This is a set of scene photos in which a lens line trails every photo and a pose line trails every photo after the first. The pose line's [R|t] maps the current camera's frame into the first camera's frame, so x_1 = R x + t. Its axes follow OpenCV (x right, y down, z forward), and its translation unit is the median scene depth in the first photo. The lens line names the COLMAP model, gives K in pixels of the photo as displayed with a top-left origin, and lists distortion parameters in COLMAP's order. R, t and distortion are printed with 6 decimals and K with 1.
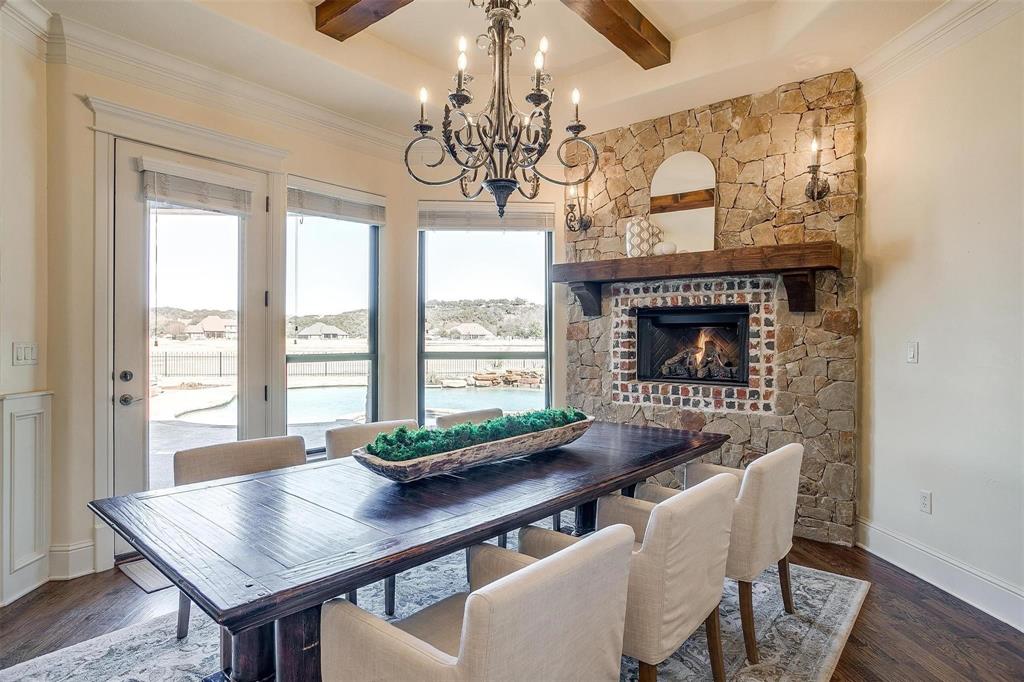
lens RADIAL K [[566.1, 0, 509.1], [0, 566.1, 335.2], [0, 0, 1]] dist [-0.004350, -0.000138]
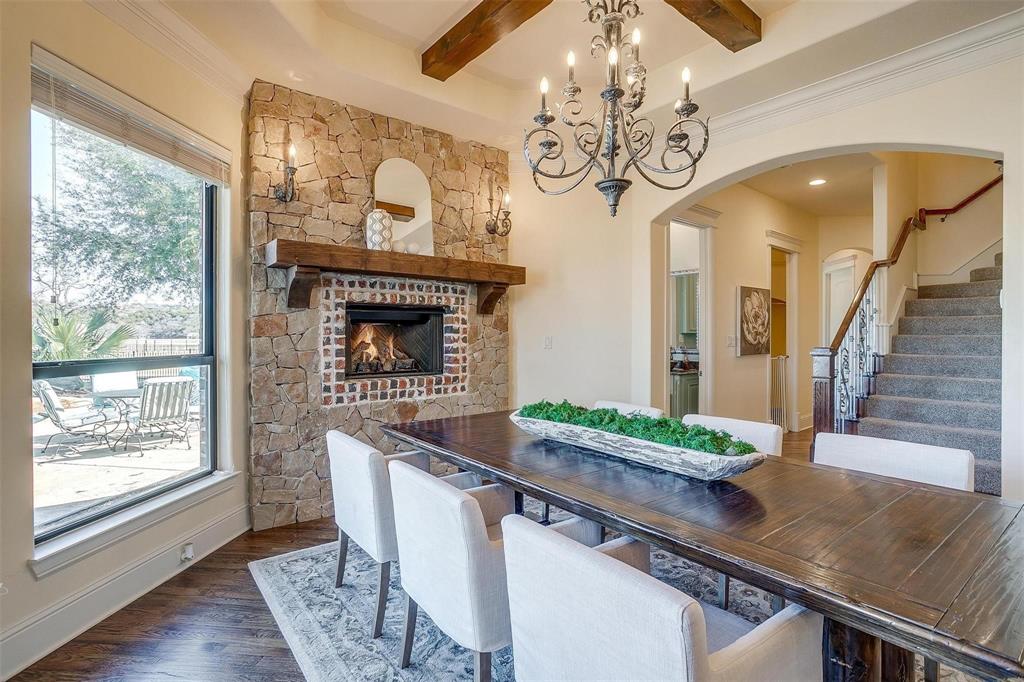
lens RADIAL K [[499.2, 0, 512.9], [0, 499.2, 336.6], [0, 0, 1]] dist [-0.049335, 0.031441]
pose [[0.208602, -0.005358, 0.977986, -0.554685], [-0.000259, 0.999985, 0.005534, 0.004703], [-0.978001, -0.001408, 0.208598, 0.597069]]
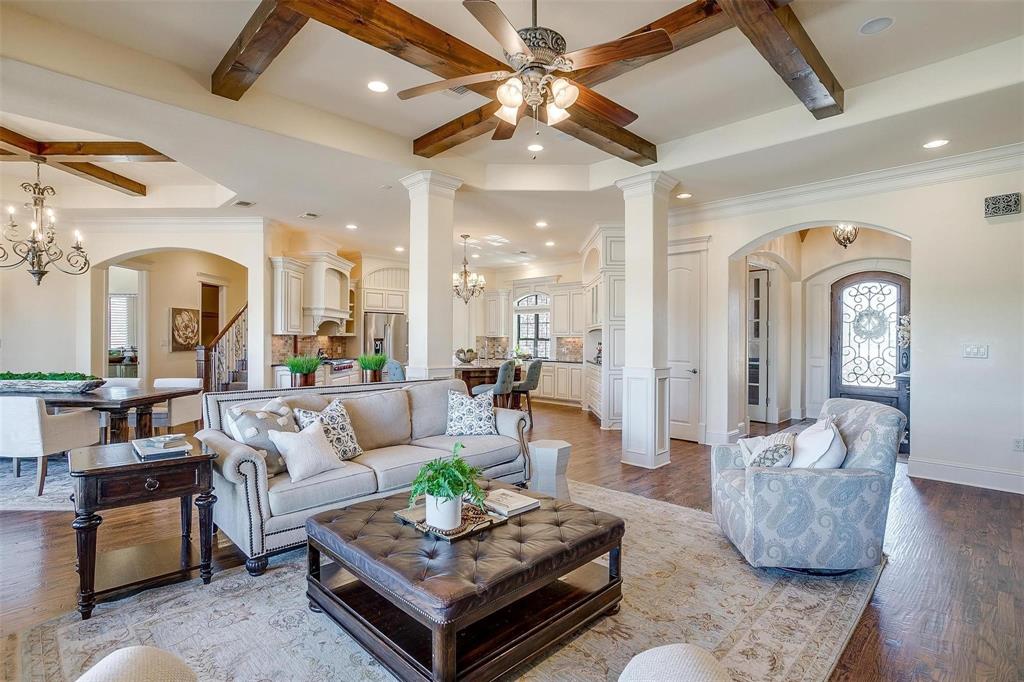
lens RADIAL K [[499.2, 0, 512.9], [0, 499.2, 336.6], [0, 0, 1]] dist [-0.049335, 0.031441]
pose [[-0.618416, -0.002833, 0.785846, -1.634780], [-0.007553, 0.999969, -0.002339, -0.005984], [-0.785815, -0.007382, -0.618418, 0.437318]]
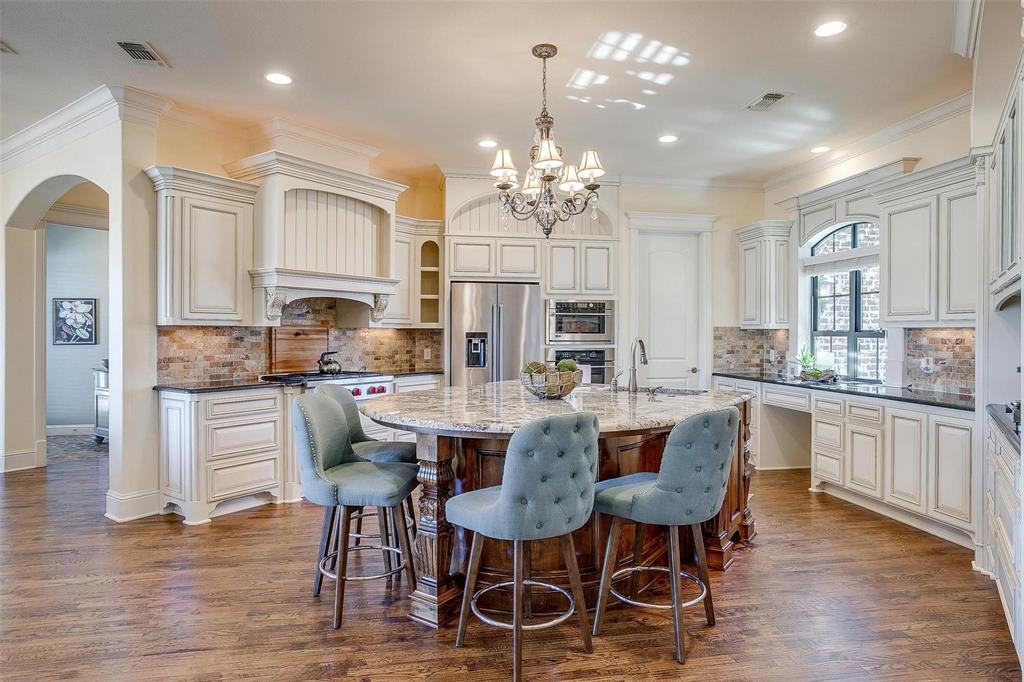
lens RADIAL K [[593.1, 0, 515.0], [0, 593.1, 331.6], [0, 0, 1]] dist [-0.021733, 0.000005]
pose [[-0.059954, -0.002355, 0.998198, -0.829318], [-0.002464, 0.999995, 0.002211, -0.004019], [-0.998198, -0.002327, -0.059959, -0.519699]]
